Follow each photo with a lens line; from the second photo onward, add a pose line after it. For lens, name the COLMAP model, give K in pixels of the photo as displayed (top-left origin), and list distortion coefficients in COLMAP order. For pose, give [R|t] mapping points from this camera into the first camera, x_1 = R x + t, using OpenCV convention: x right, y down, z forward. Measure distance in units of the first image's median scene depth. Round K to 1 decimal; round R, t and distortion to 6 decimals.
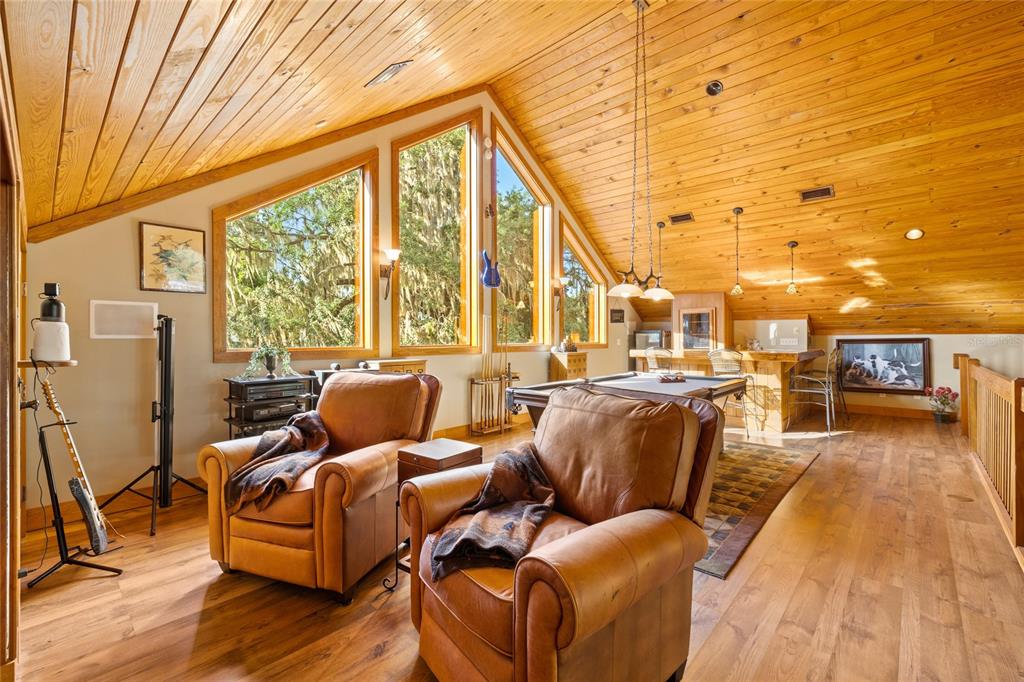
lens RADIAL K [[439.0, 0, 507.7], [0, 439.0, 335.0], [0, 0, 1]] dist [0.003980, -0.000889]
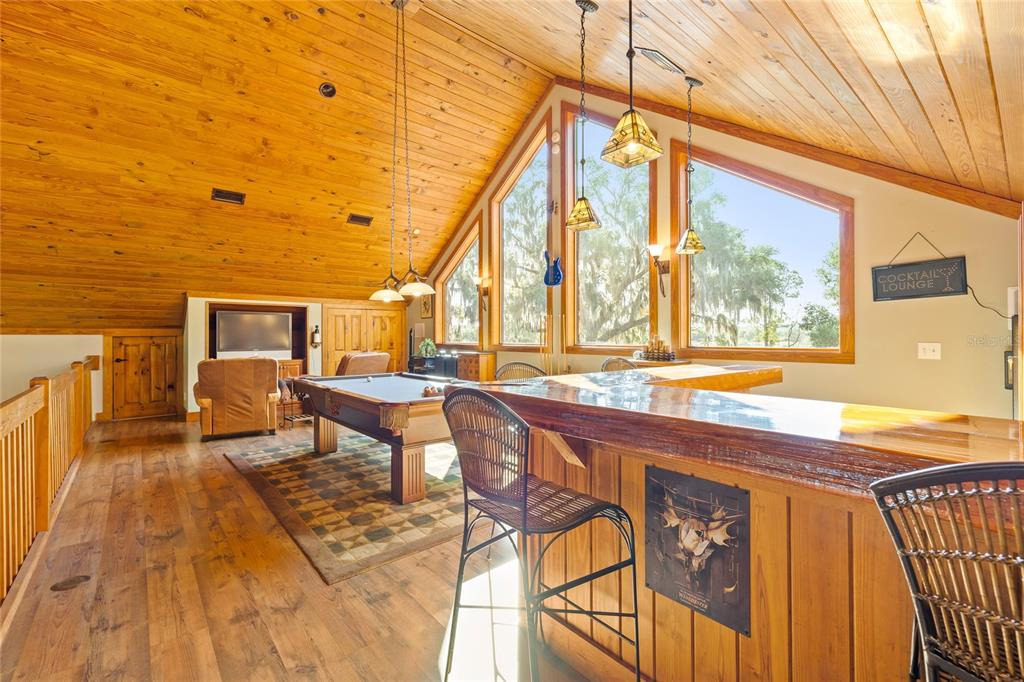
lens RADIAL K [[439.0, 0, 512.5], [0, 439.0, 336.3], [0, 0, 1]] dist [0.003980, -0.000889]
pose [[-0.114174, 0.007557, -0.993432, 1.561756], [0.005637, 0.999960, 0.006959, -0.007414], [0.993445, -0.004805, -0.114212, 1.689373]]
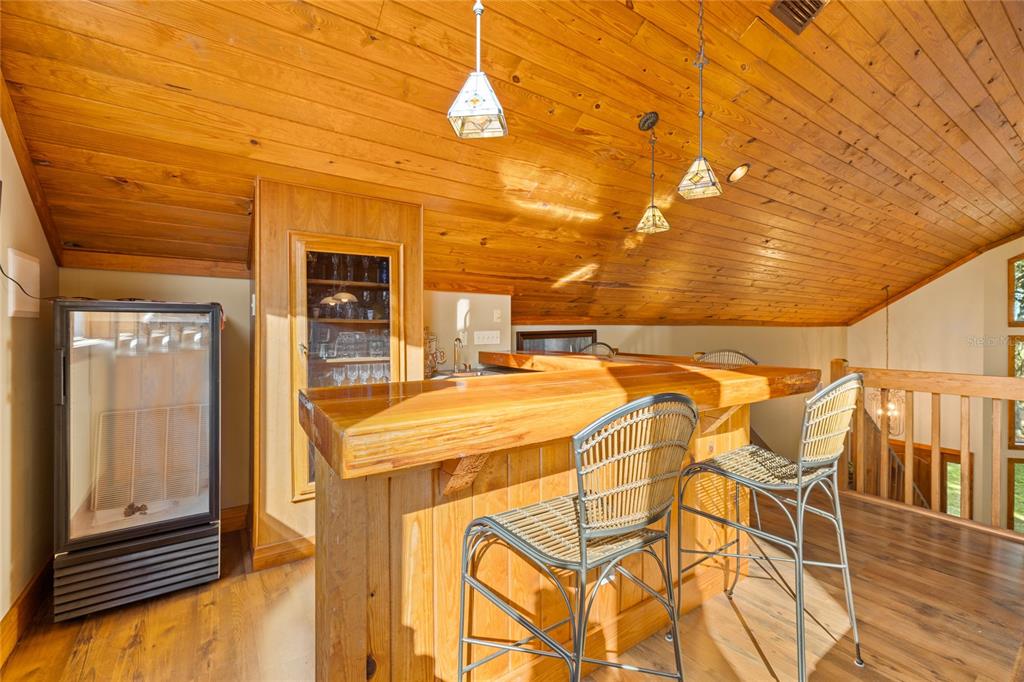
lens RADIAL K [[439.0, 0, 512.2], [0, 439.0, 334.5], [0, 0, 1]] dist [0.003980, -0.000889]
pose [[0.217720, 0.000632, 0.976011, 0.140231], [-0.001376, 0.999999, -0.000340, 0.013625], [-0.976010, -0.001269, 0.217721, 0.881327]]
